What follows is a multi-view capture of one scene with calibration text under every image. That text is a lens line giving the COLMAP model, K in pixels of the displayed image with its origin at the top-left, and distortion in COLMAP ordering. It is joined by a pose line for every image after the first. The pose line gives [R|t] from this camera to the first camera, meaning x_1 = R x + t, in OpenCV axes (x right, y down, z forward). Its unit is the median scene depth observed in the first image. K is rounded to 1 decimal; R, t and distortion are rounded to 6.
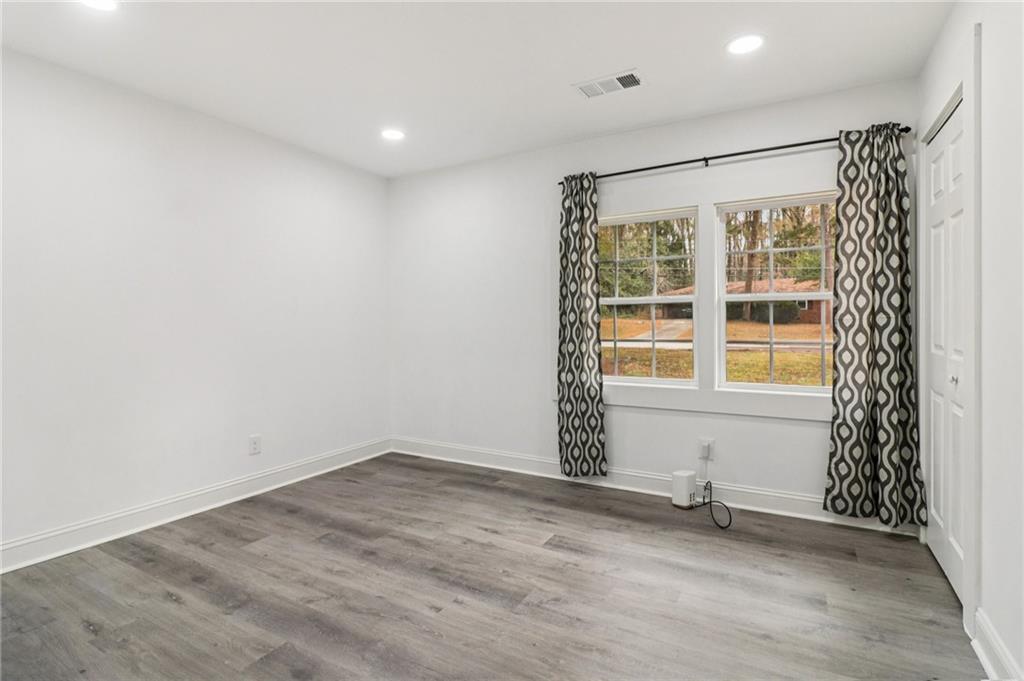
lens RADIAL K [[492.1, 0, 517.5], [0, 492.1, 320.4], [0, 0, 1]] dist [-0.001215, -0.000896]
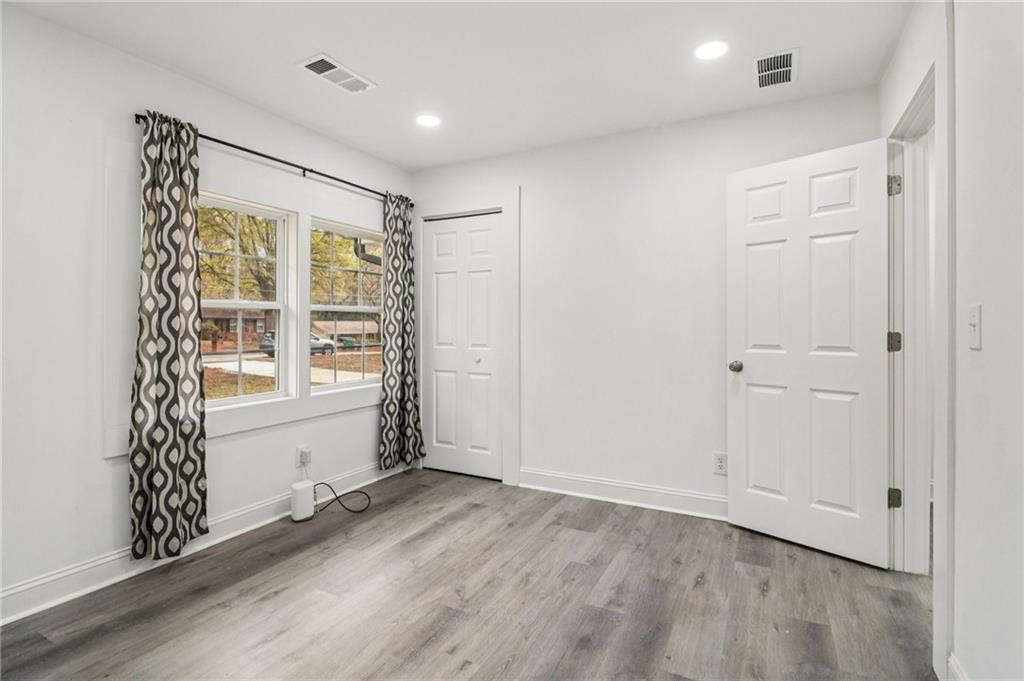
lens RADIAL K [[486.2, 0, 534.0], [0, 486.2, 324.0], [0, 0, 1]] dist [-0.001450, -0.000271]
pose [[-0.034256, 0.011005, 0.999352, -0.717727], [-0.002875, 0.999934, -0.011110, 0.000988], [-0.999409, -0.003254, -0.034222, 0.639218]]
